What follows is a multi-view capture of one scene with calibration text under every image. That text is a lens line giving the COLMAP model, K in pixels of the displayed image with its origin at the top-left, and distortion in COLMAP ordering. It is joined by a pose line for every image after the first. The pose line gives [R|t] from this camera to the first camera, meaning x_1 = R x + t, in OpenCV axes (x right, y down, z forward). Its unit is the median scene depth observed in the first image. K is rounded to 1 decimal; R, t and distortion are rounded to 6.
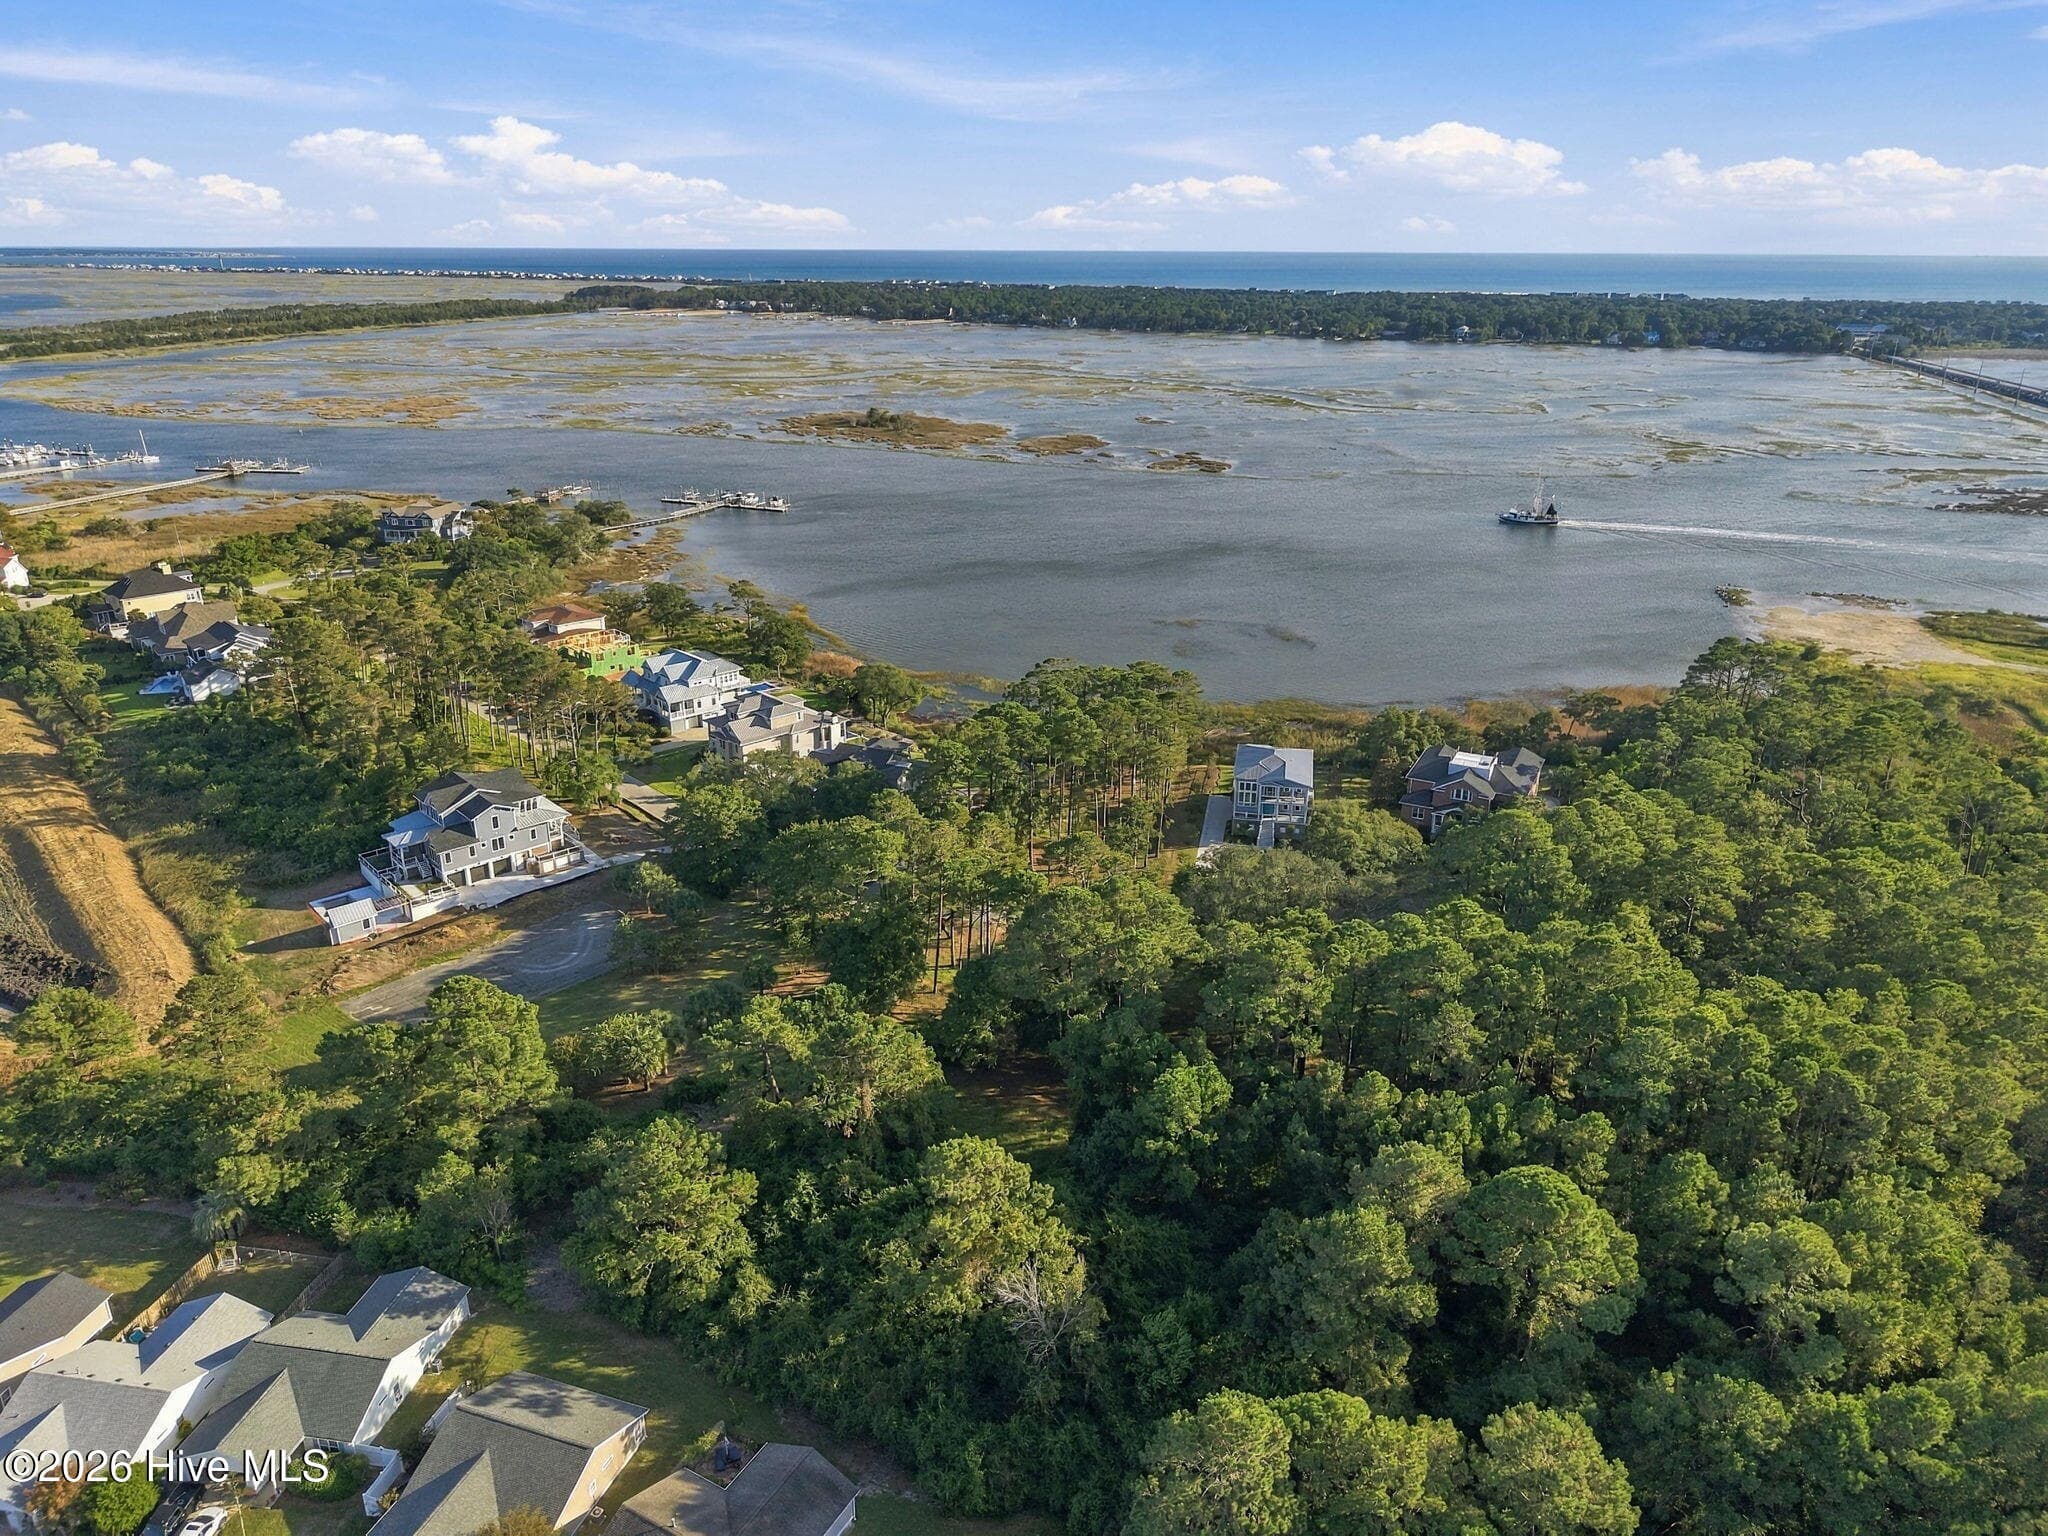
lens RADIAL K [[1400.6, 0, 1024.0], [0, 1400.6, 768.0], [0, 0, 1]] dist [0.008343, -0.002021]
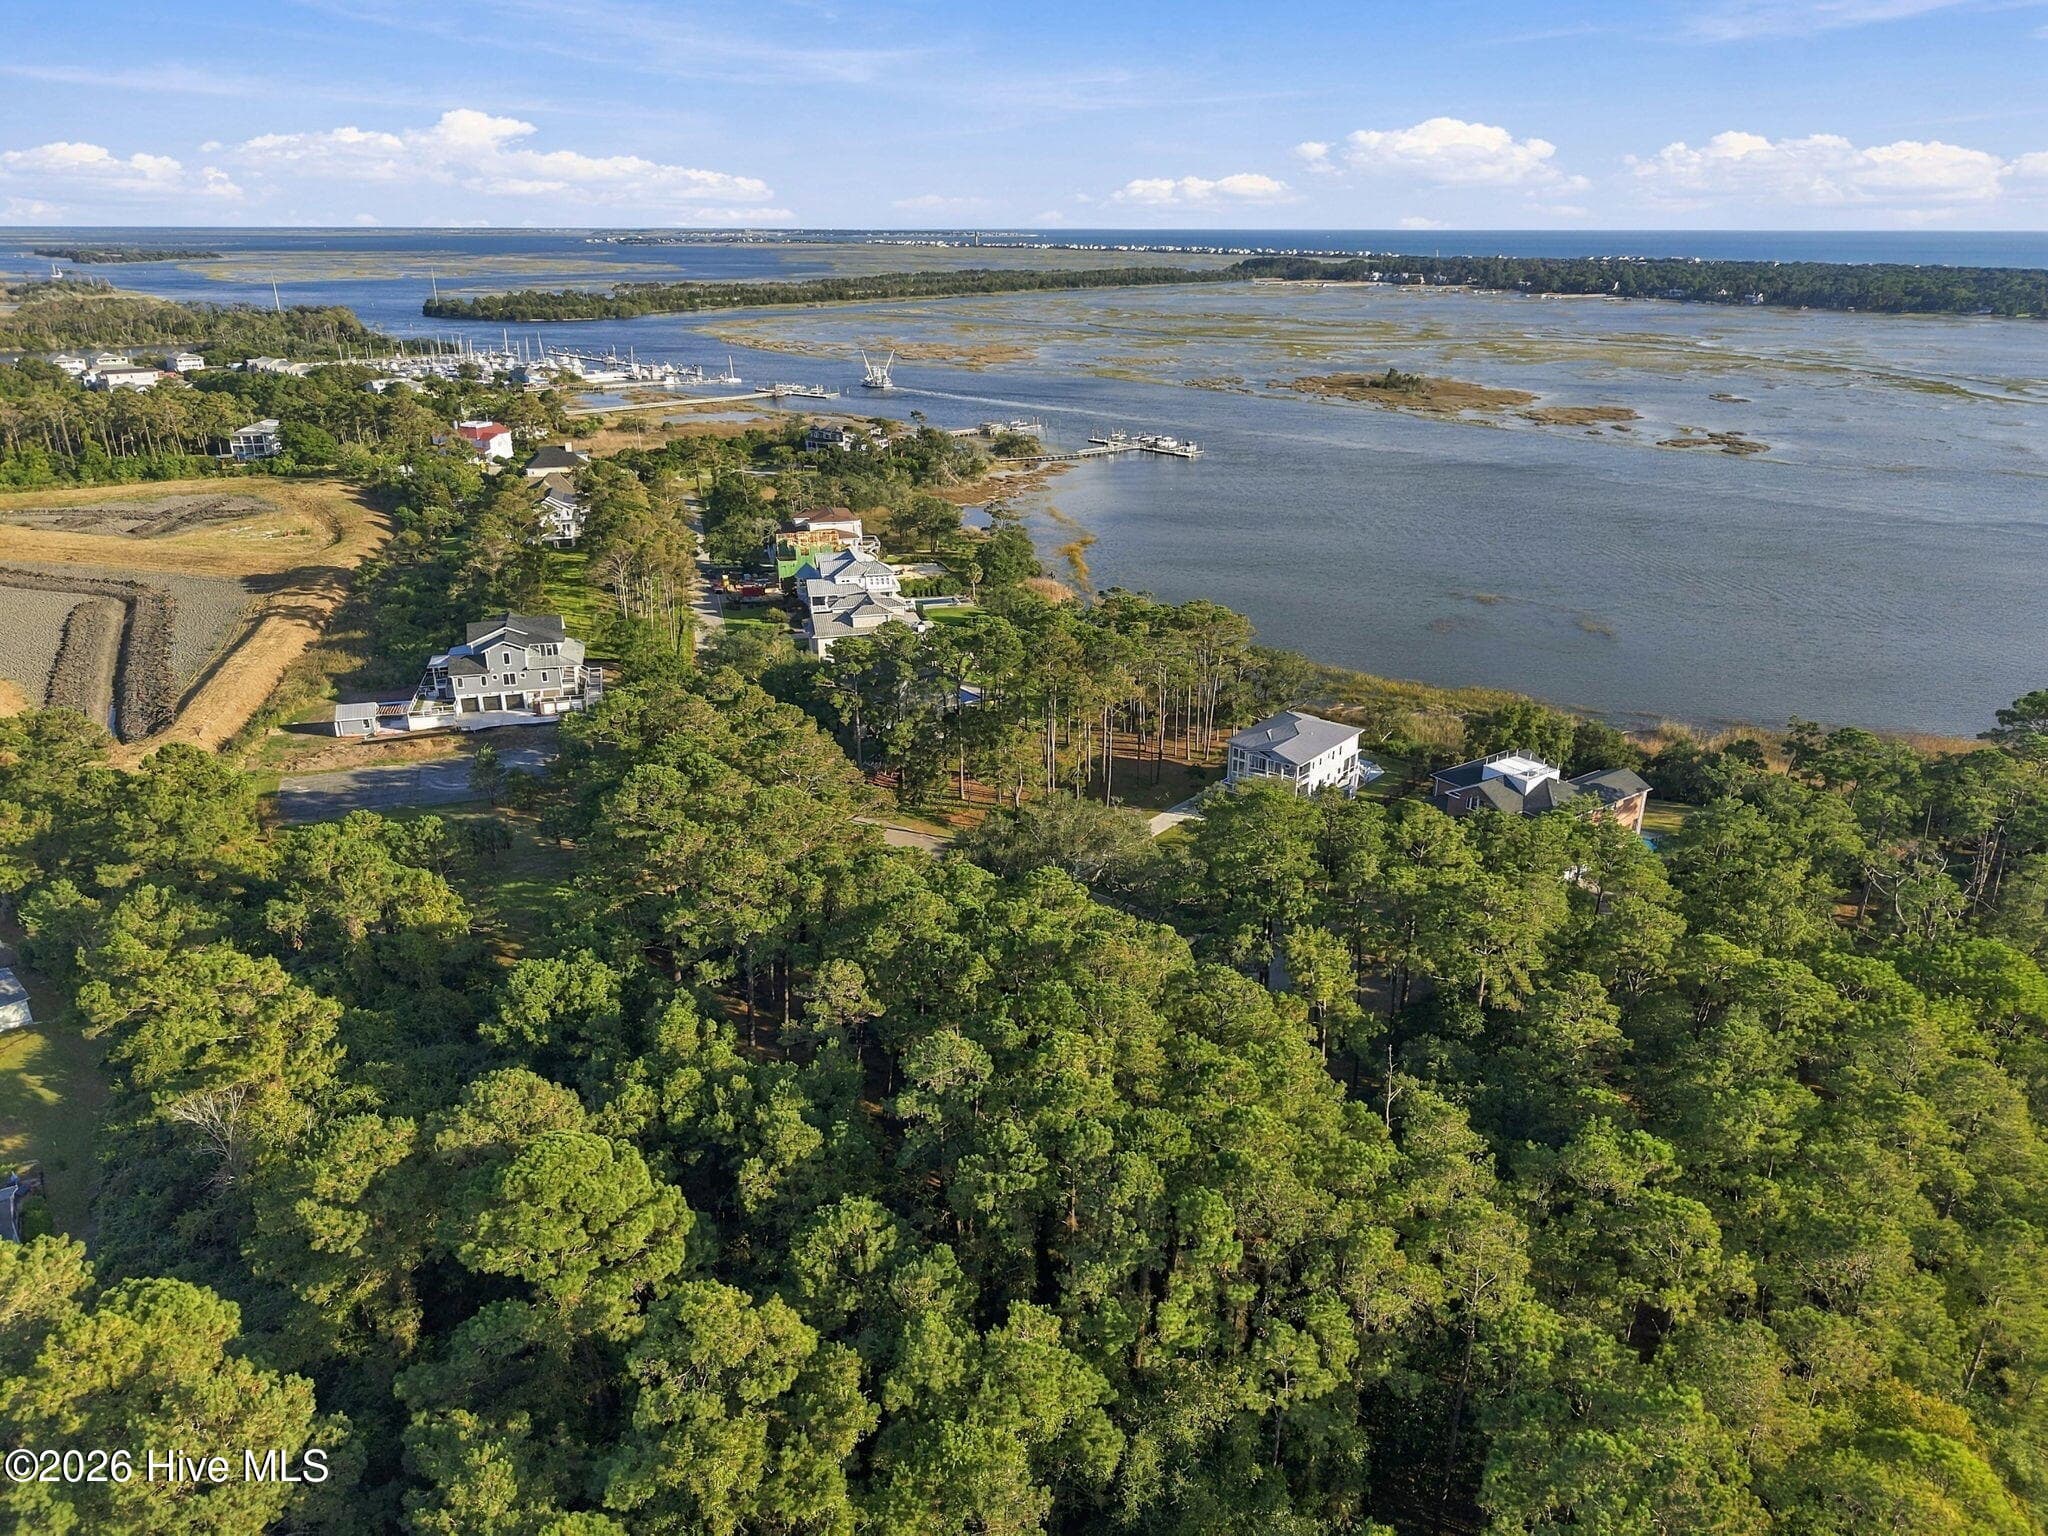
lens RADIAL K [[1376.8, 0, 1024.0], [0, 1376.8, 768.0], [0, 0, 1]] dist [0.002501, -0.000555]
pose [[0.876939, 0.171385, -0.449004, 0.503618], [-0.164787, 0.984846, 0.054075, -0.002275], [0.451467, 0.026570, 0.891892, 0.237472]]
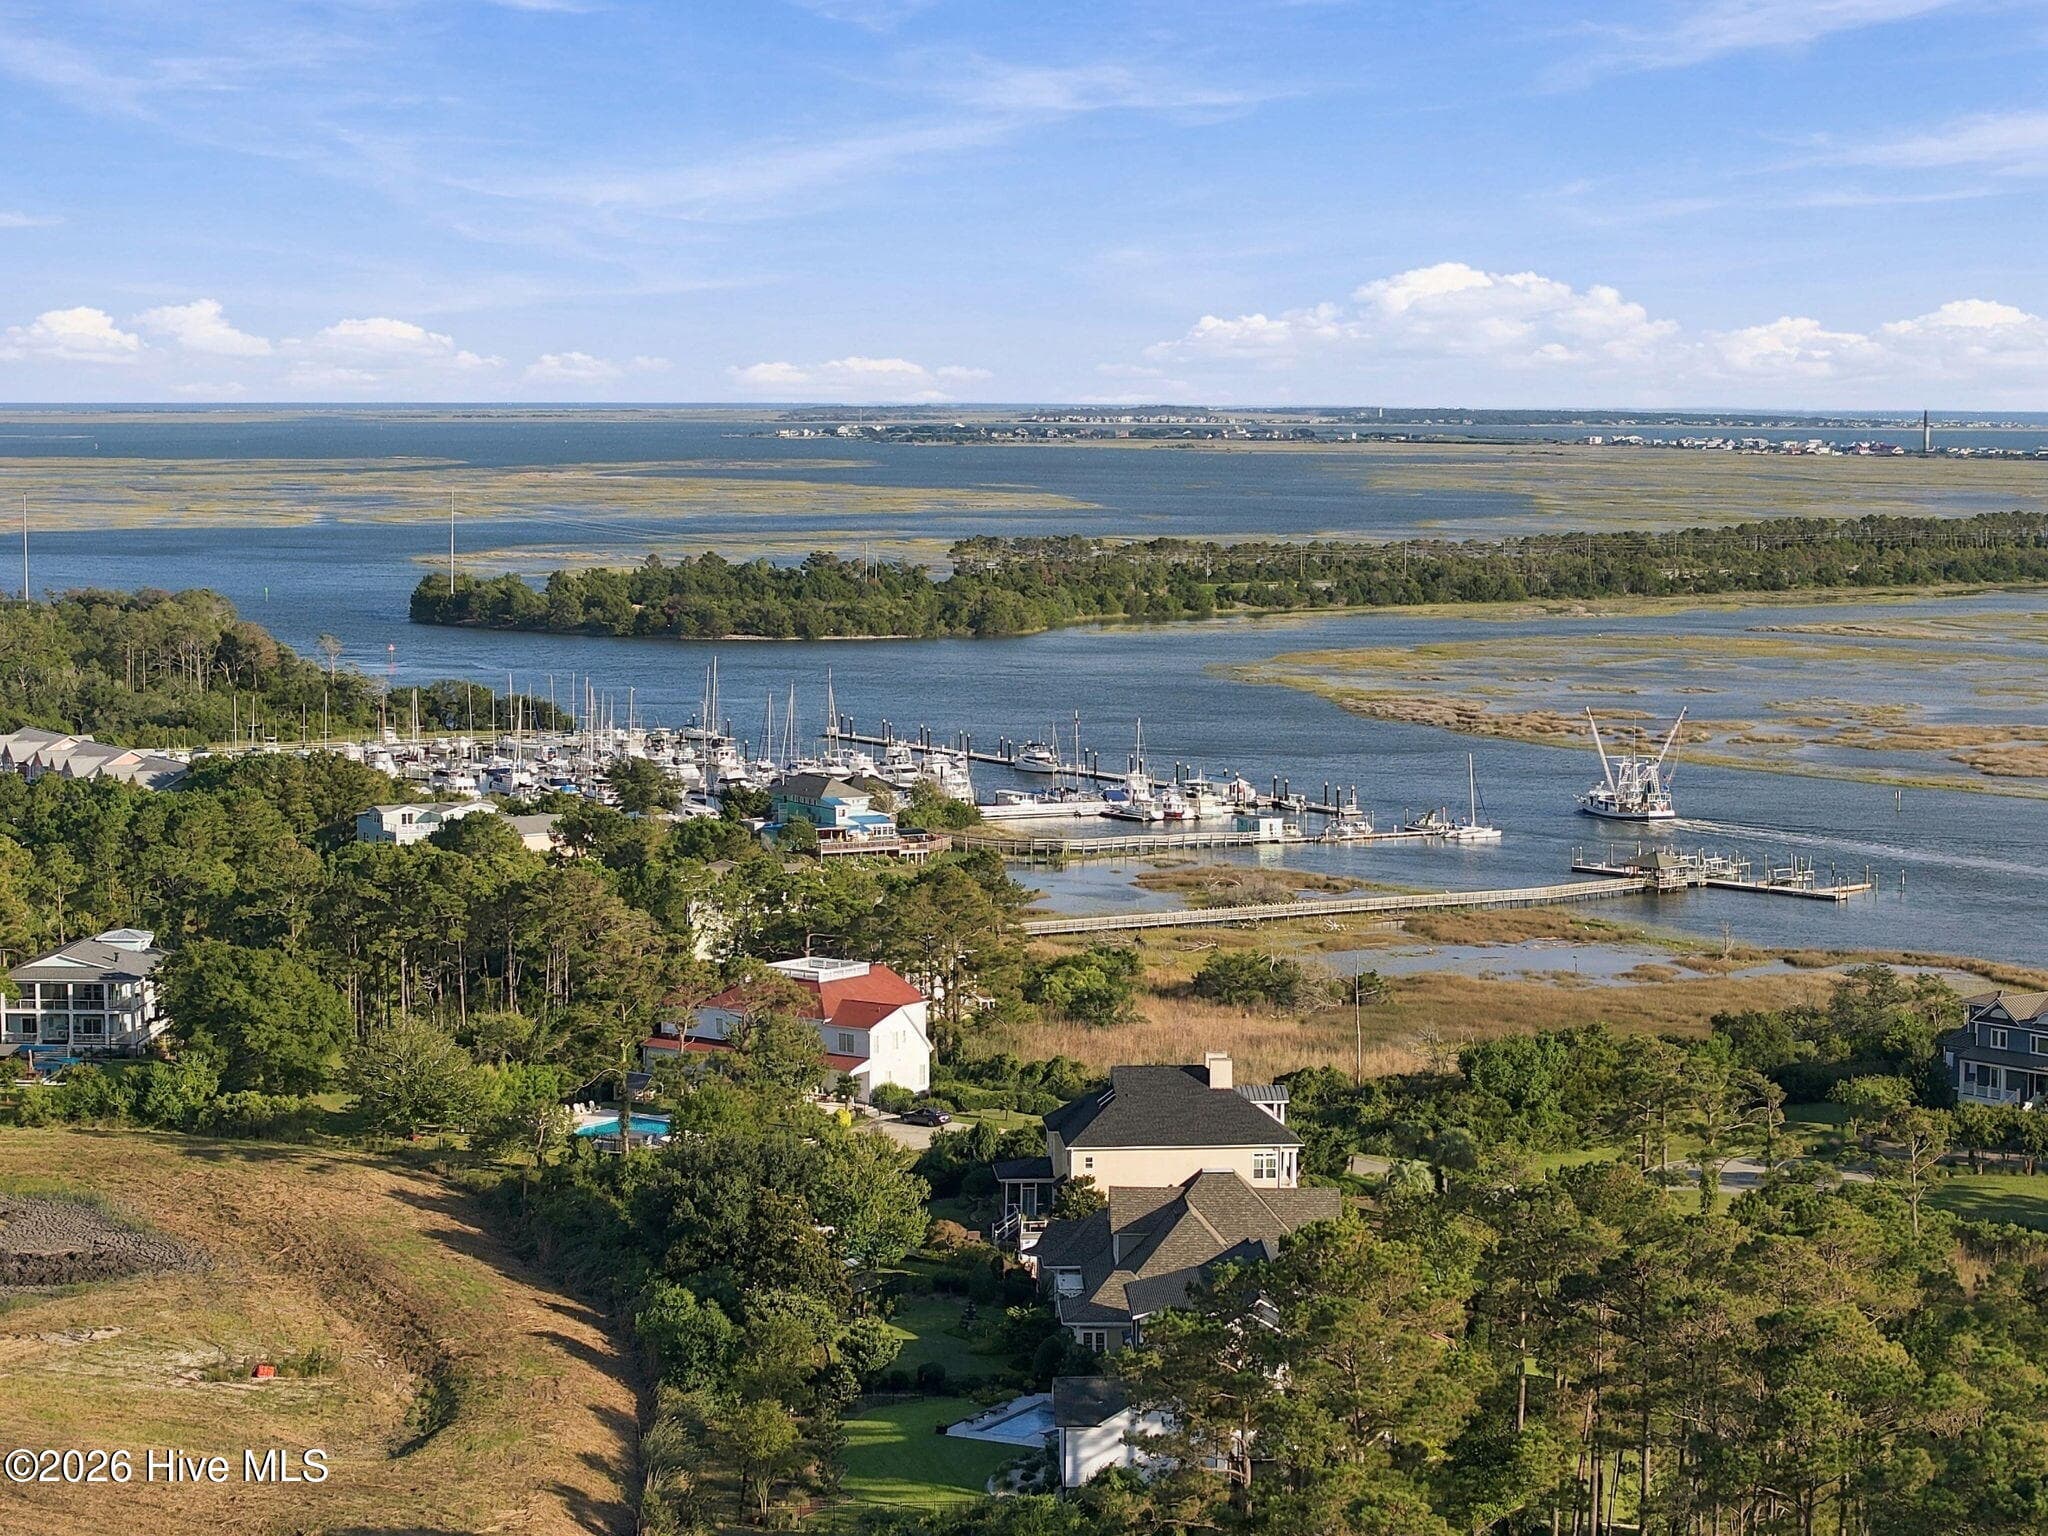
lens RADIAL K [[4217.9, 0, 1024.0], [0, 4217.9, 768.0], [0, 0, 1]] dist [-0.134033, 0.194215]
pose [[0.753781, 0.053188, -0.654969, -0.048530], [-0.229895, 0.955077, -0.187019, -0.034921], [0.615599, 0.291545, 0.732147, 0.443005]]
